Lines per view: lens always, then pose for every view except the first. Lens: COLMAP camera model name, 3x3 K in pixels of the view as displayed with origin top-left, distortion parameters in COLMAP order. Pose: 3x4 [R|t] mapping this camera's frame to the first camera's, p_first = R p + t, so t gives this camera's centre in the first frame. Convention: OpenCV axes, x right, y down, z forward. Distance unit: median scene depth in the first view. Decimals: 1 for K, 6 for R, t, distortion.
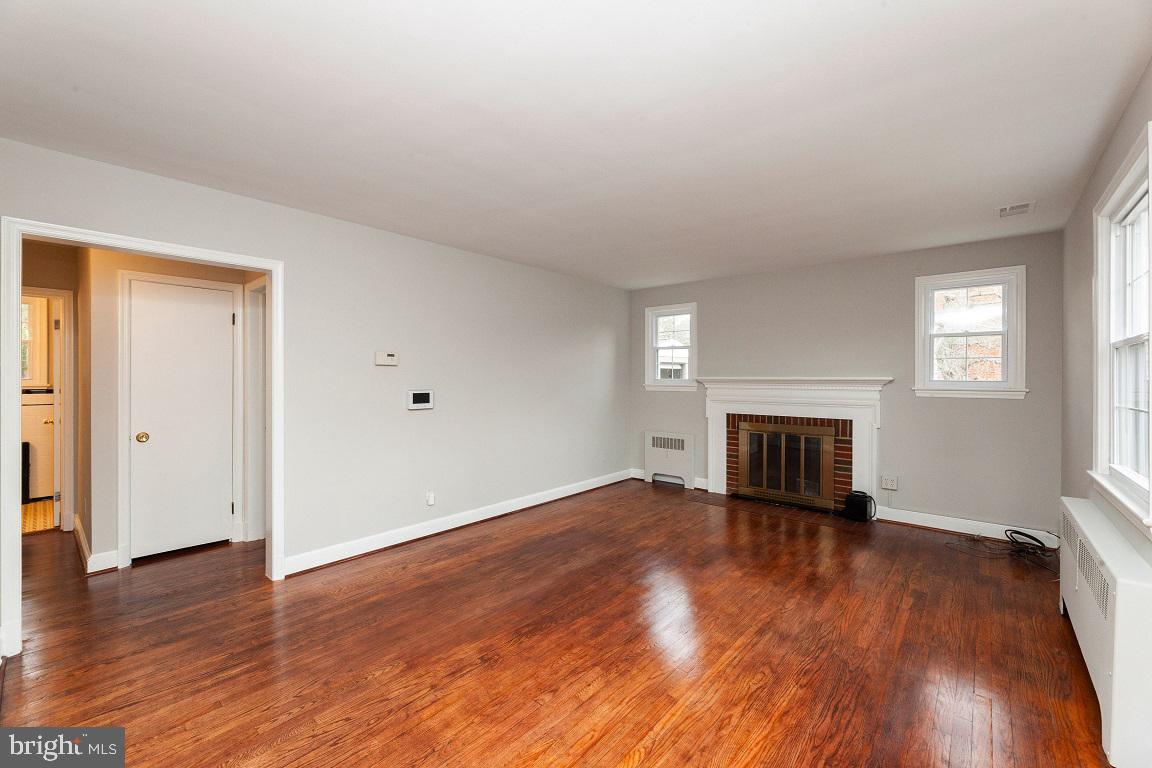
lens RADIAL K [[465.0, 0, 580.2], [0, 465.0, 381.5], [0, 0, 1]] dist [0.000081, -0.000167]
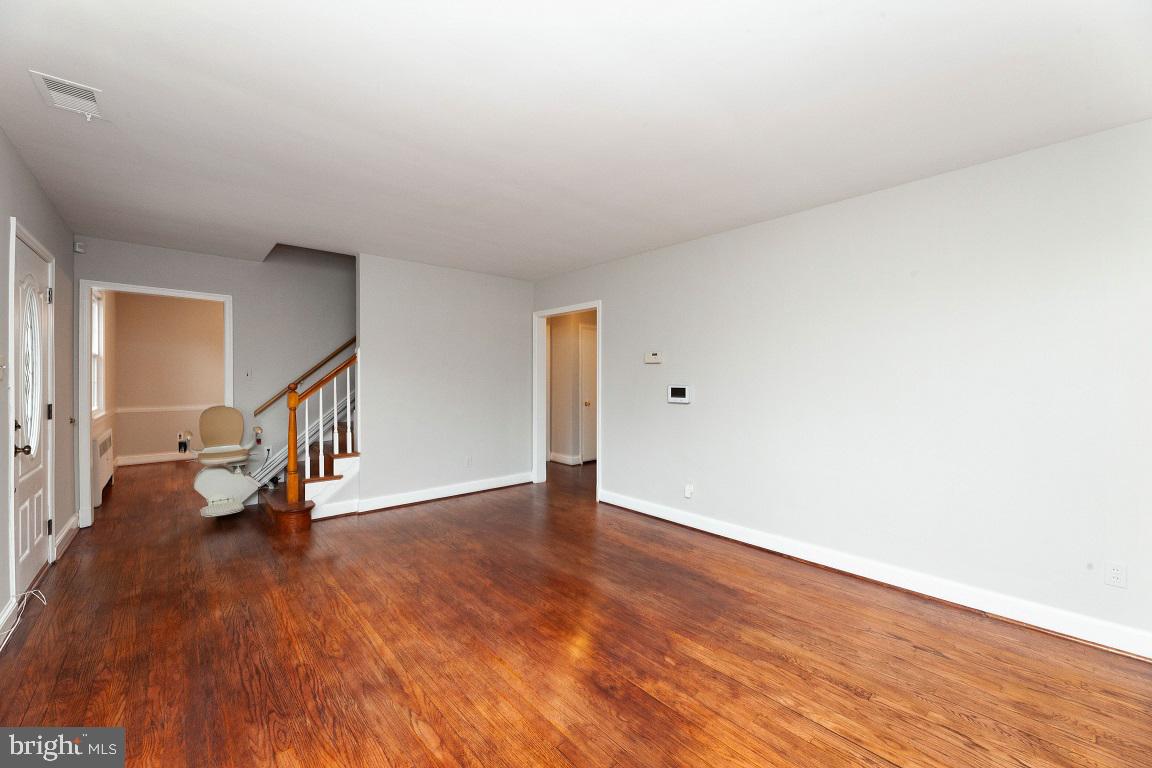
lens RADIAL K [[465.0, 0, 580.4], [0, 465.0, 377.9], [0, 0, 1]] dist [0.000081, -0.000167]
pose [[-0.135625, -0.000214, -0.990760, 1.017633], [-0.010279, 0.999946, 0.001191, 0.004801], [0.990707, 0.010346, -0.135620, 1.260093]]
